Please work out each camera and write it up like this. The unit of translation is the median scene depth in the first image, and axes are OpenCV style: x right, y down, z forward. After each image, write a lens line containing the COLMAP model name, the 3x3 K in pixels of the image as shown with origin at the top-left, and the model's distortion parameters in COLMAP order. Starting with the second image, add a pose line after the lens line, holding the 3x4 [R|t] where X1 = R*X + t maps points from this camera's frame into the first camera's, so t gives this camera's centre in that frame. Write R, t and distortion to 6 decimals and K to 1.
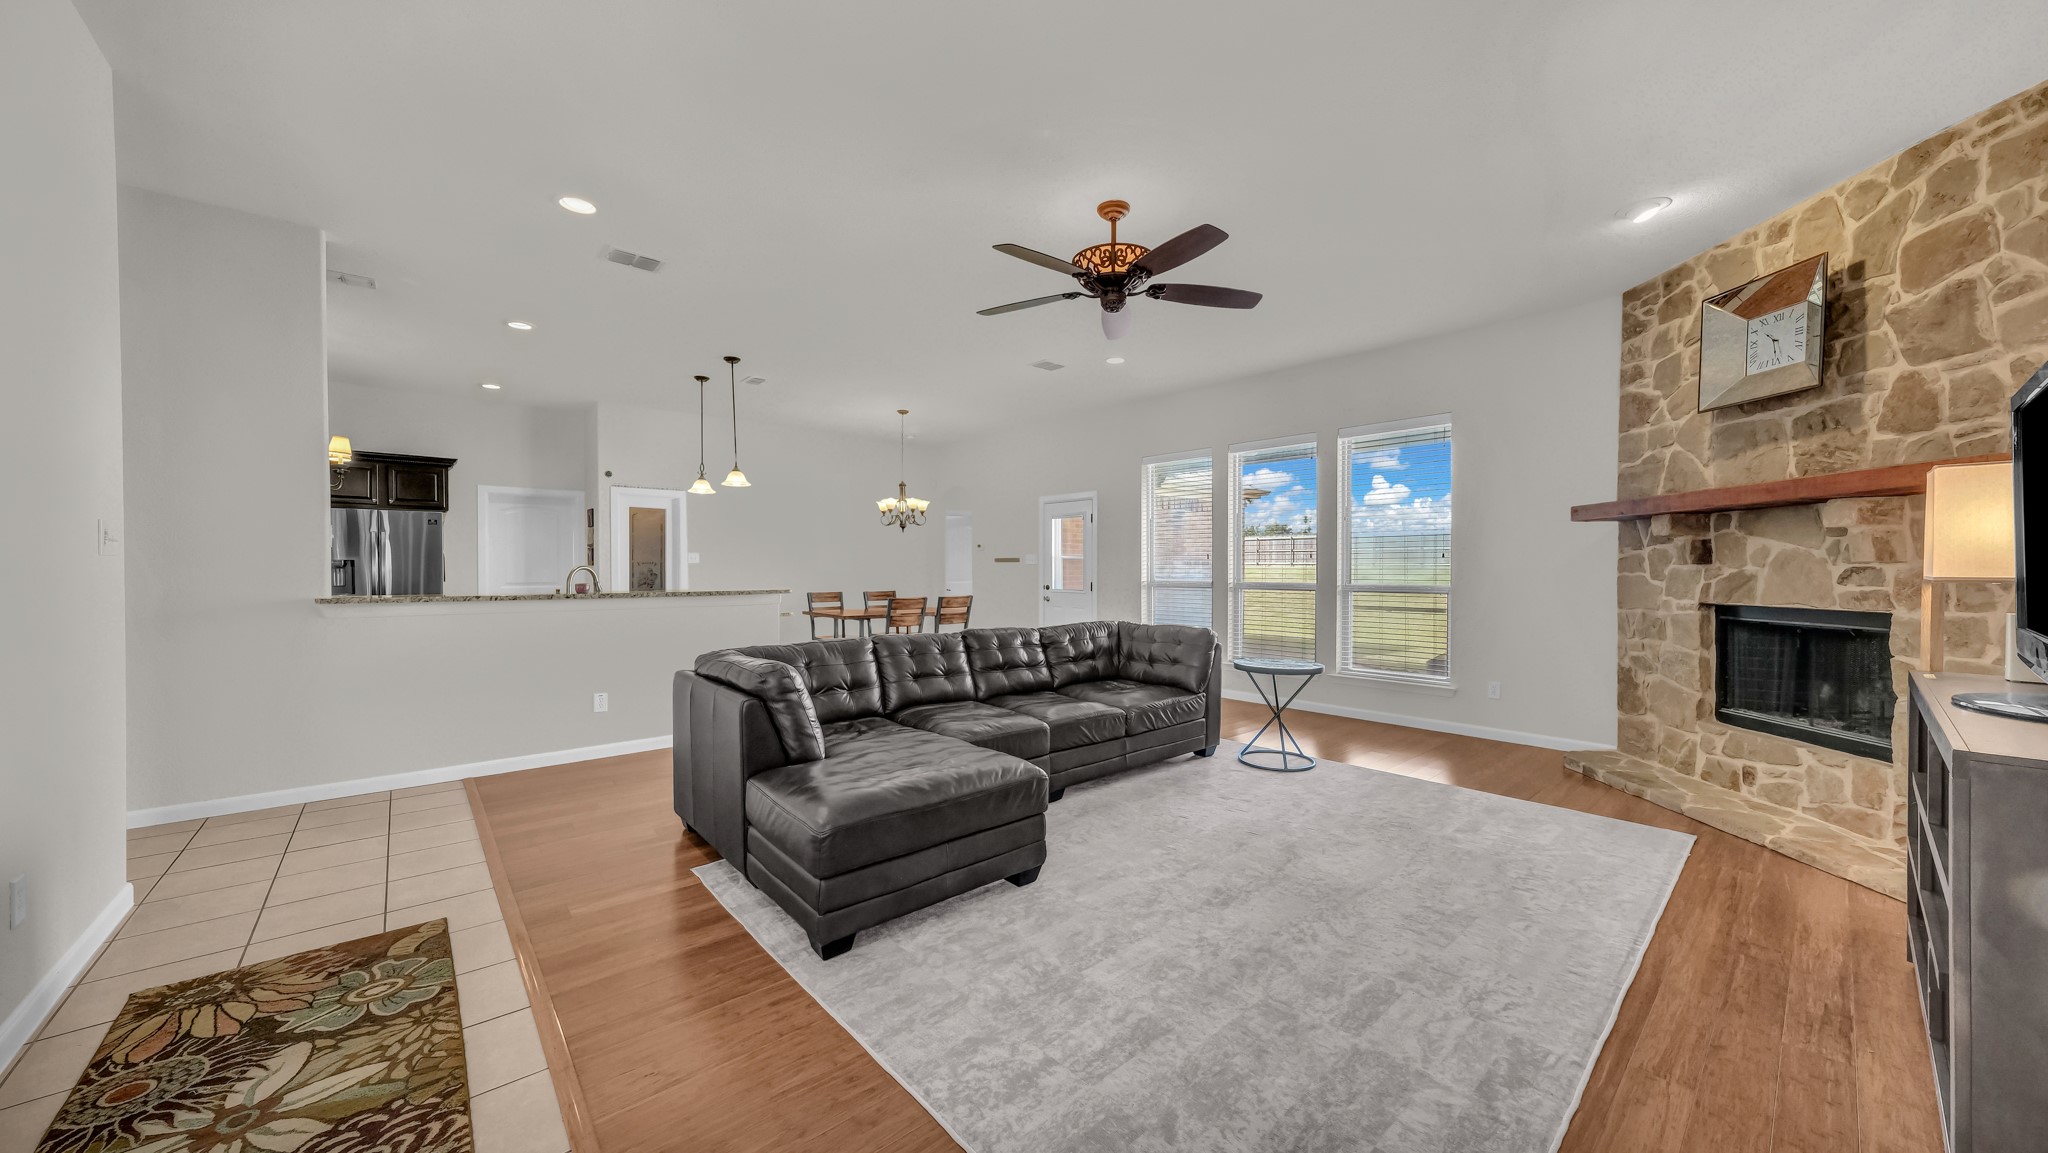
lens RADIAL K [[704.3, 0, 1028.4], [0, 704.3, 576.0], [0, 0, 1]] dist [0.002193, 0.000808]
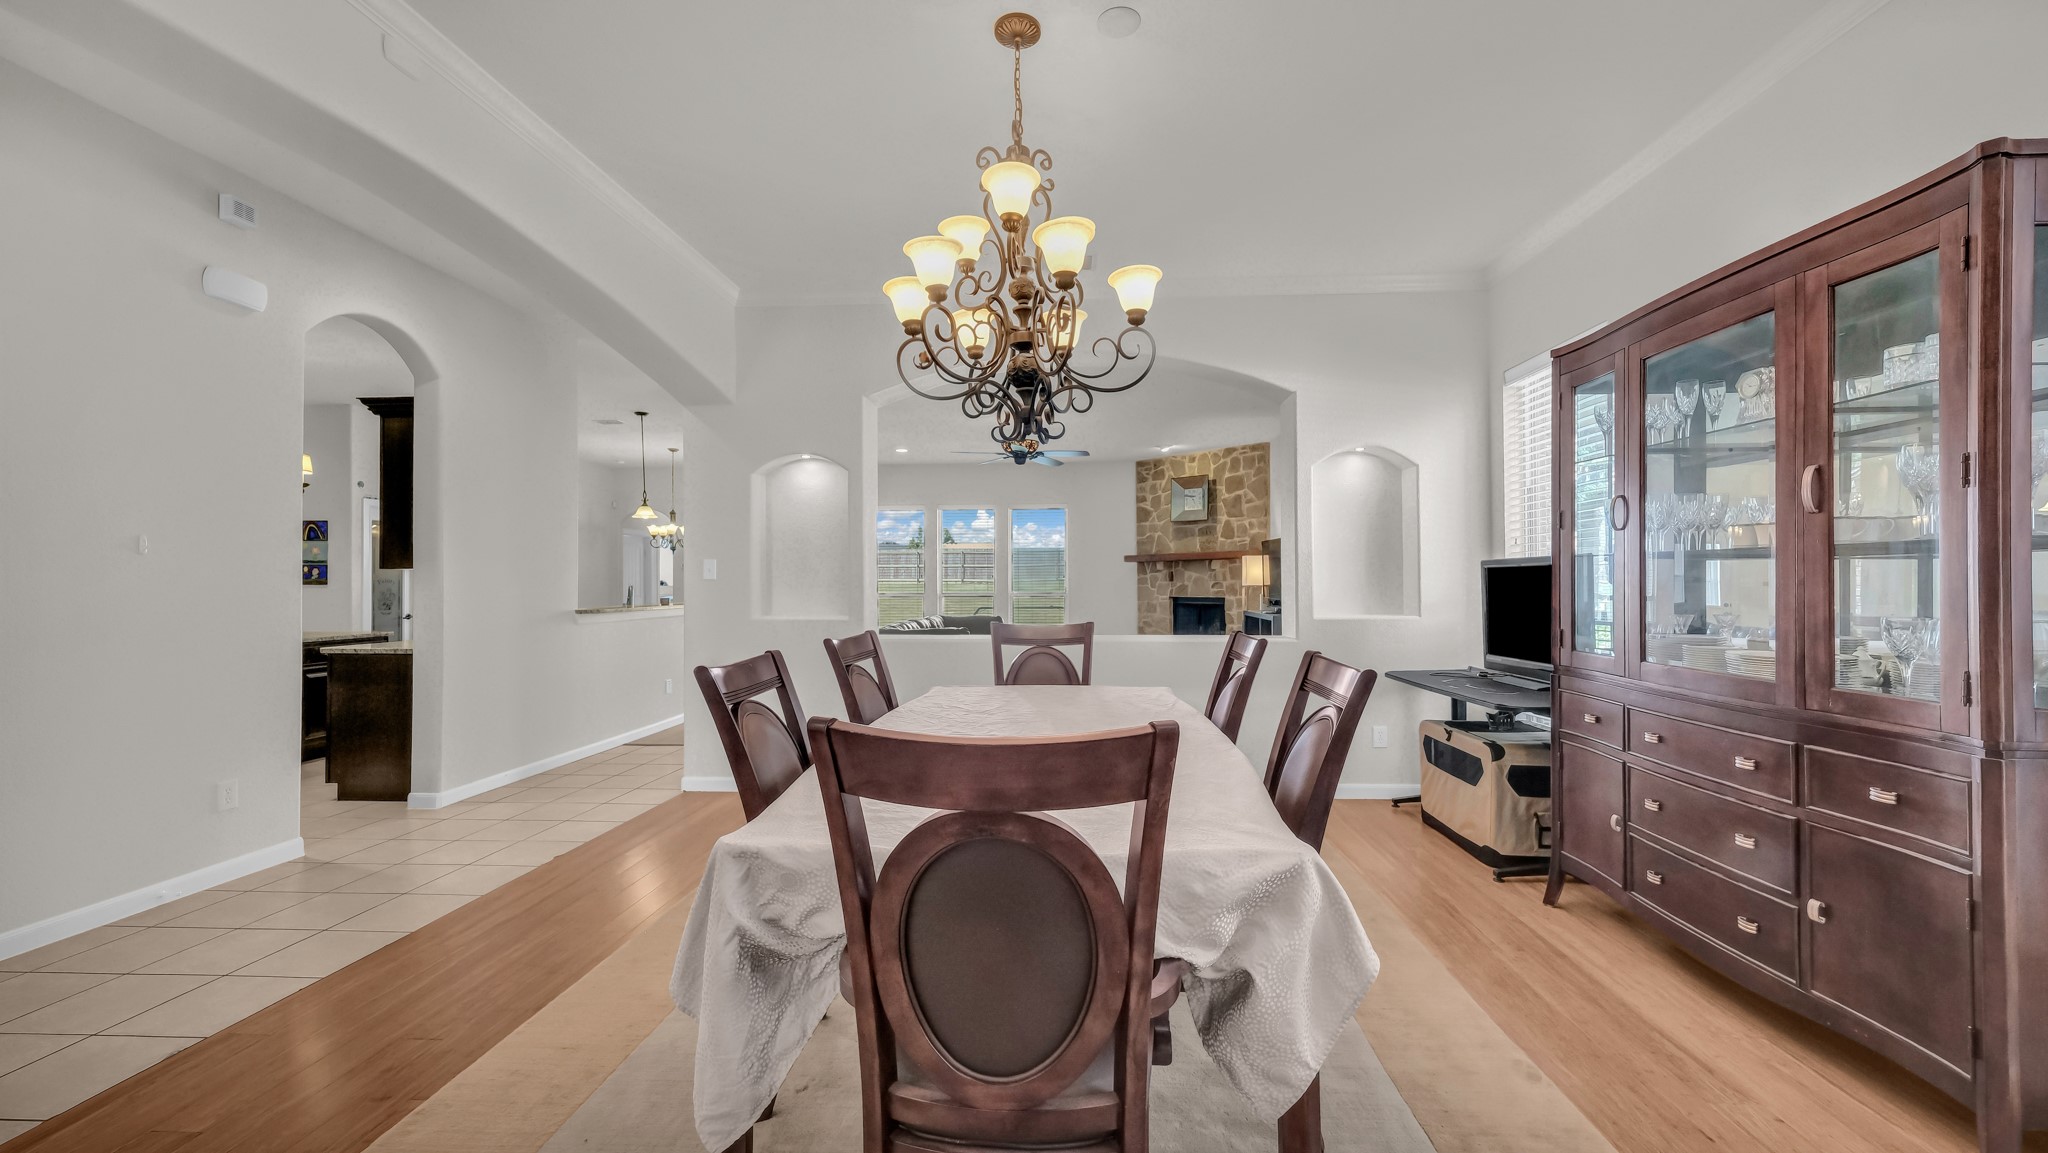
lens RADIAL K [[801.9, 0, 1018.7], [0, 801.9, 579.5], [0, 0, 1]] dist [-0.003310, 0.000047]
pose [[0.721159, -0.000883, 0.692769, -1.621001], [0.013124, 0.999837, -0.012388, 0.005755], [-0.692645, 0.018026, 0.721053, -0.784020]]
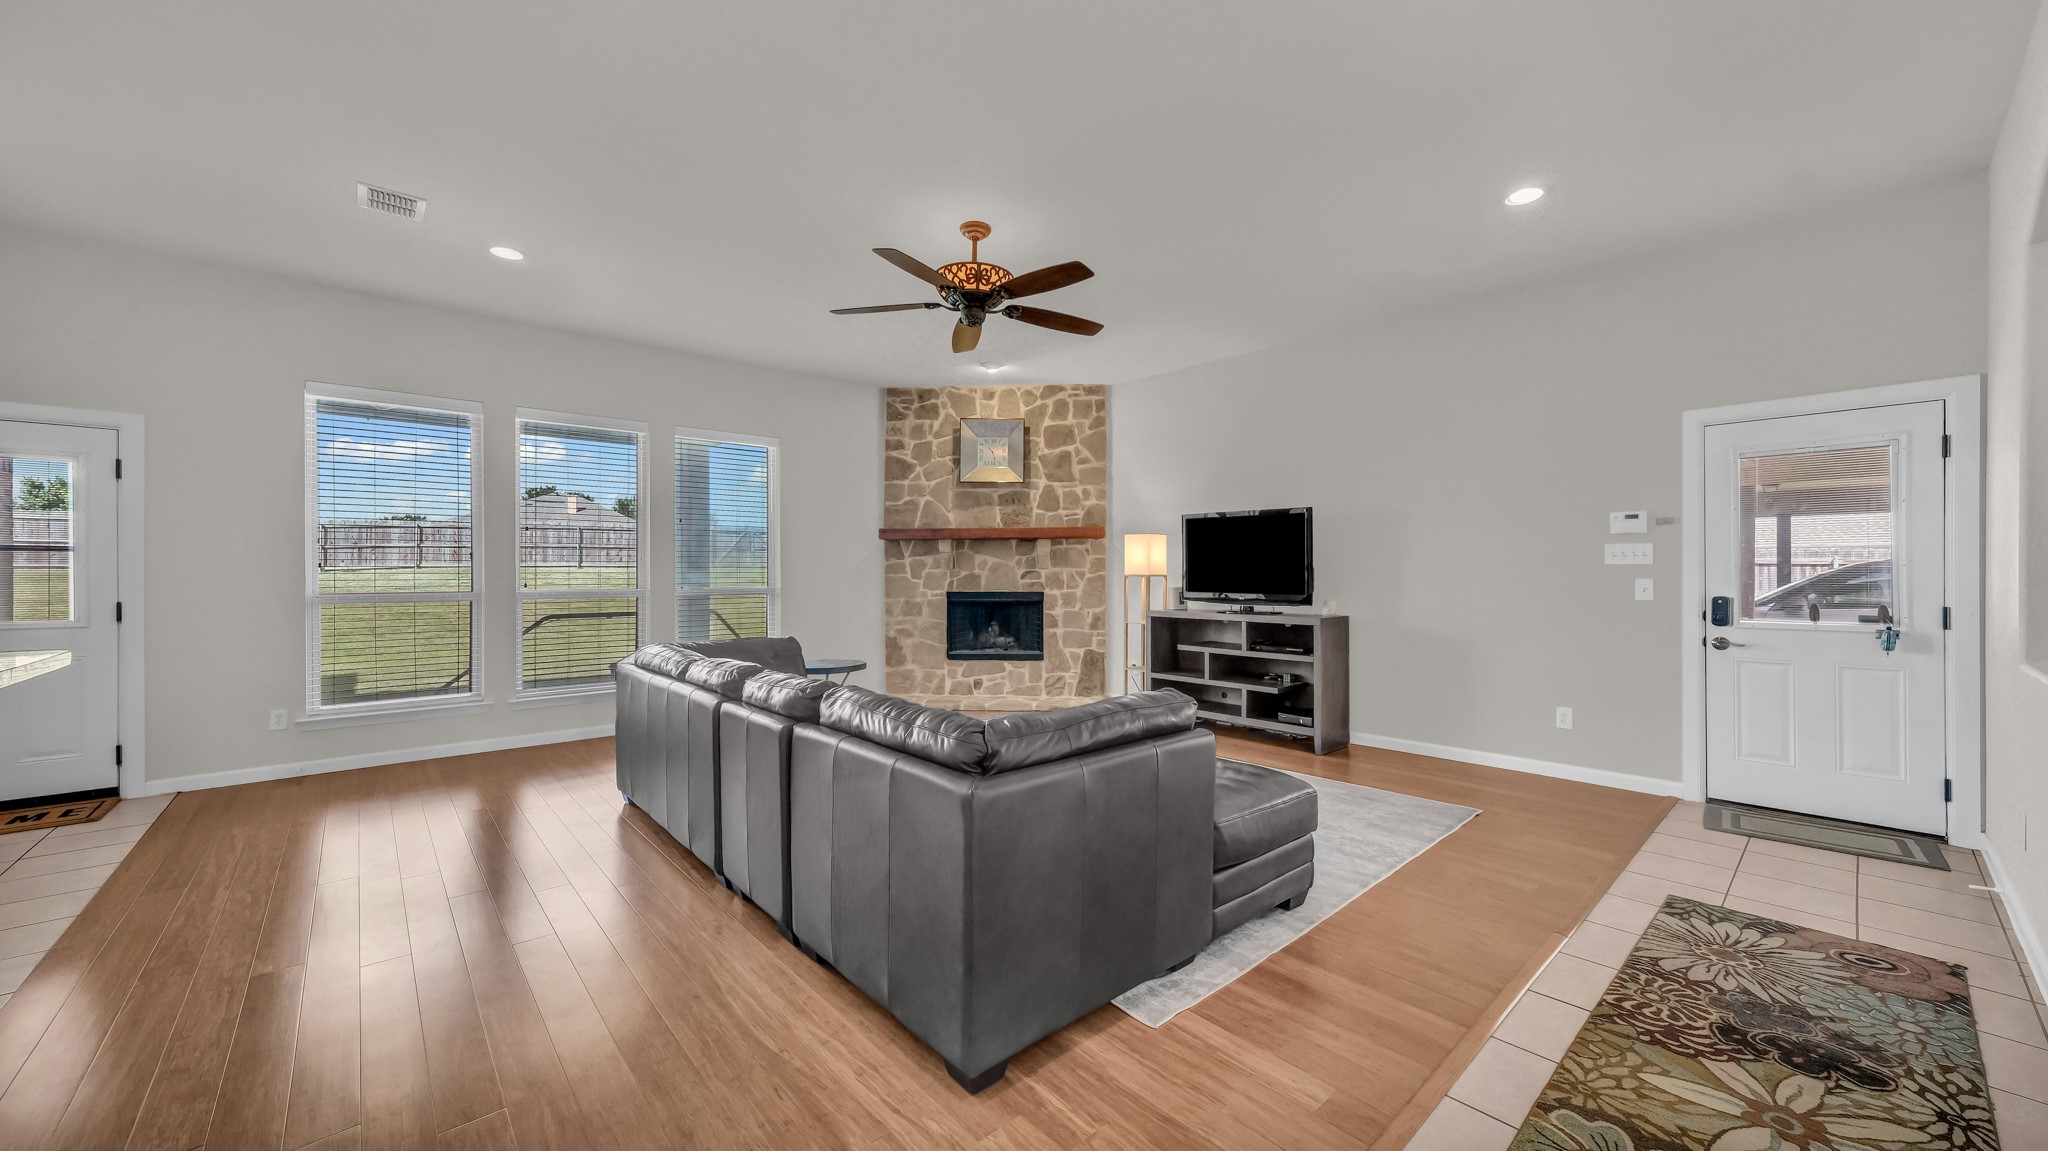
lens RADIAL K [[746.2, 0, 1026.2], [0, 746.2, 577.5], [0, 0, 1]] dist [-0.000362, -0.000216]
pose [[-0.005100, -0.007305, 0.999960, -0.991565], [0.012319, 0.999897, 0.007367, -0.008454], [-0.999911, 0.012356, -0.005009, 0.949275]]
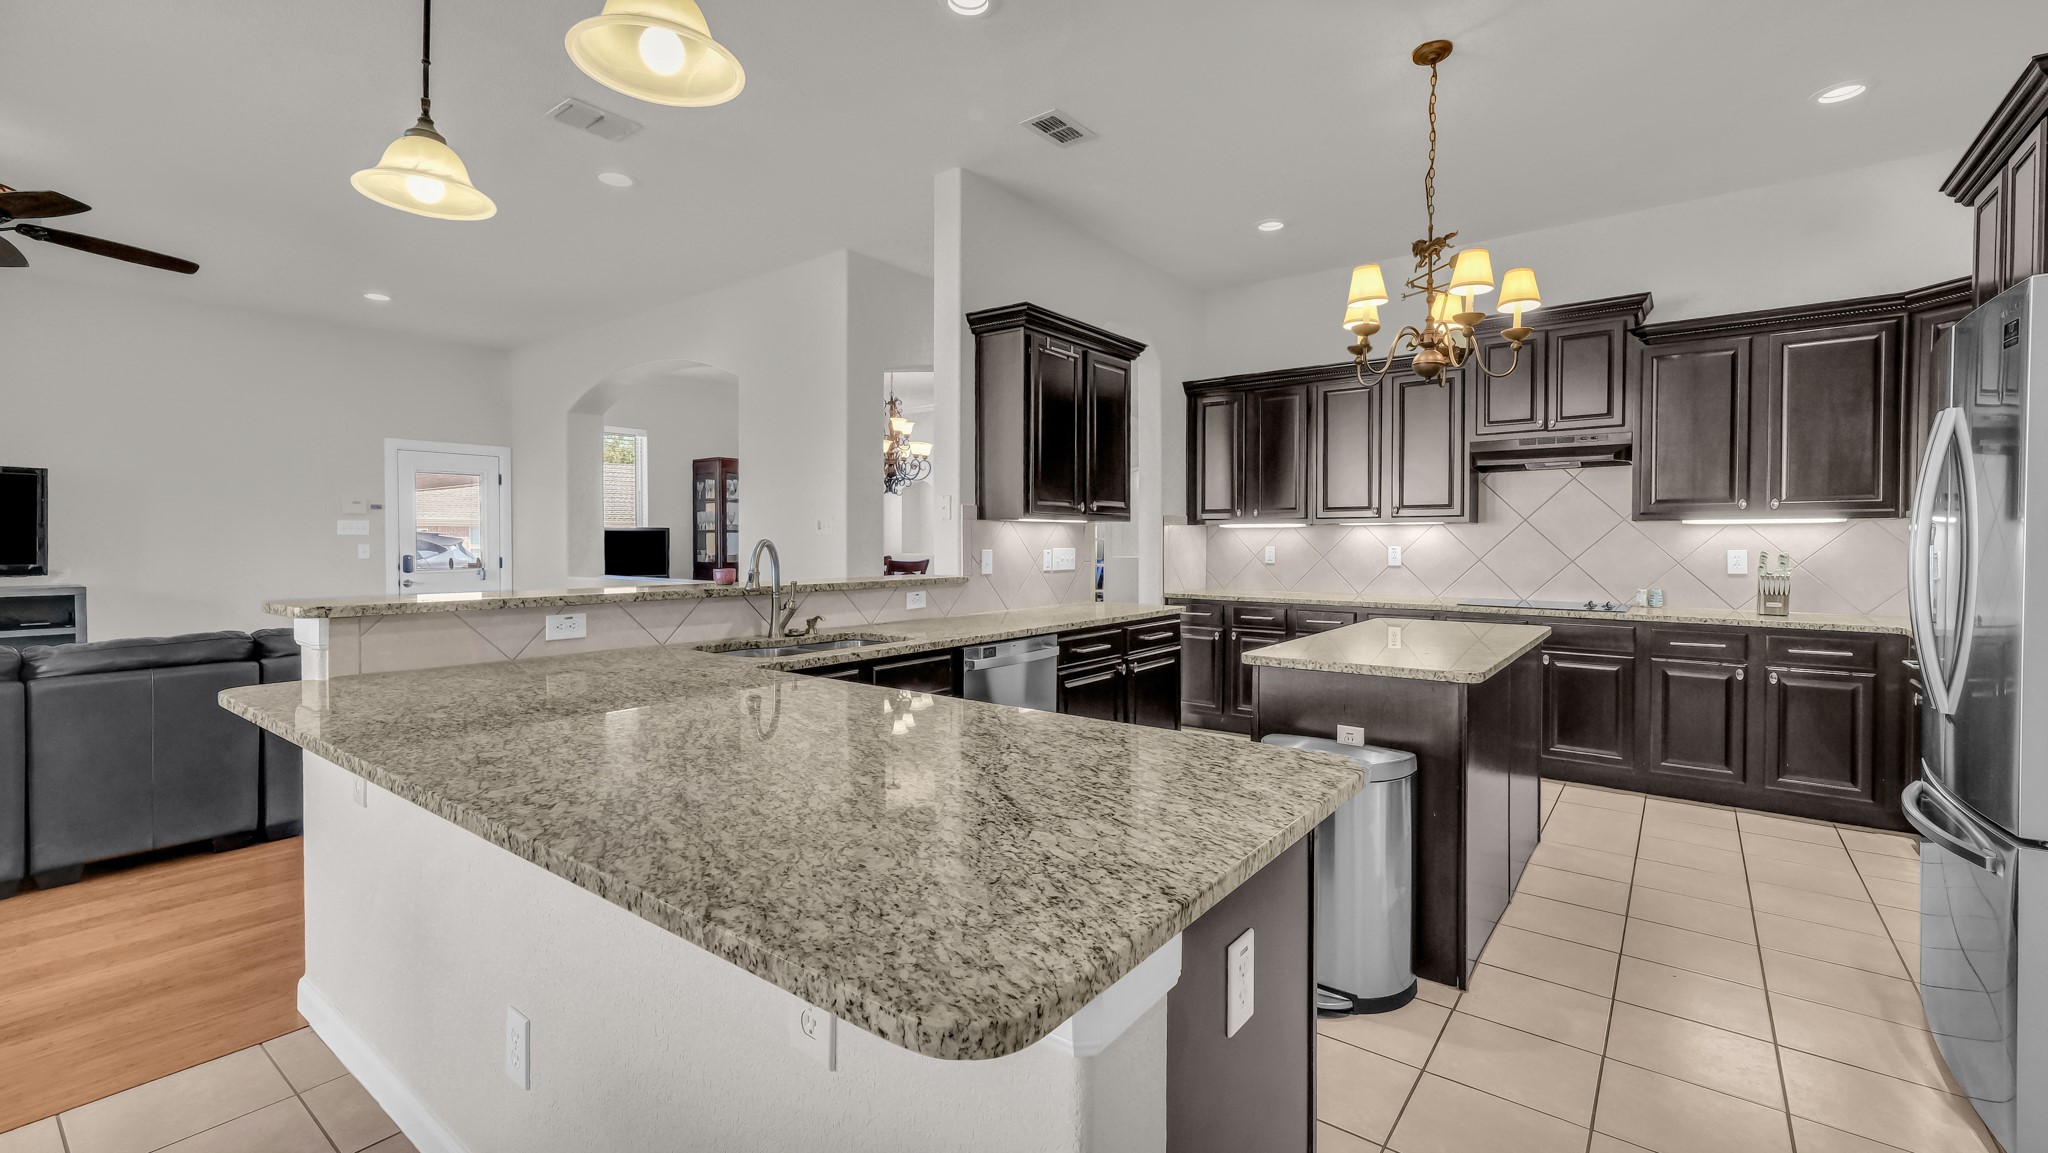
lens RADIAL K [[839.1, 0, 1049.5], [0, 839.1, 555.6], [0, 0, 1]] dist [0.003432, 0.000364]
pose [[-0.980443, -0.000614, -0.196804, -1.033083], [-0.006397, 0.999566, 0.028751, -0.028532], [0.196701, 0.029447, -0.980021, 2.305757]]
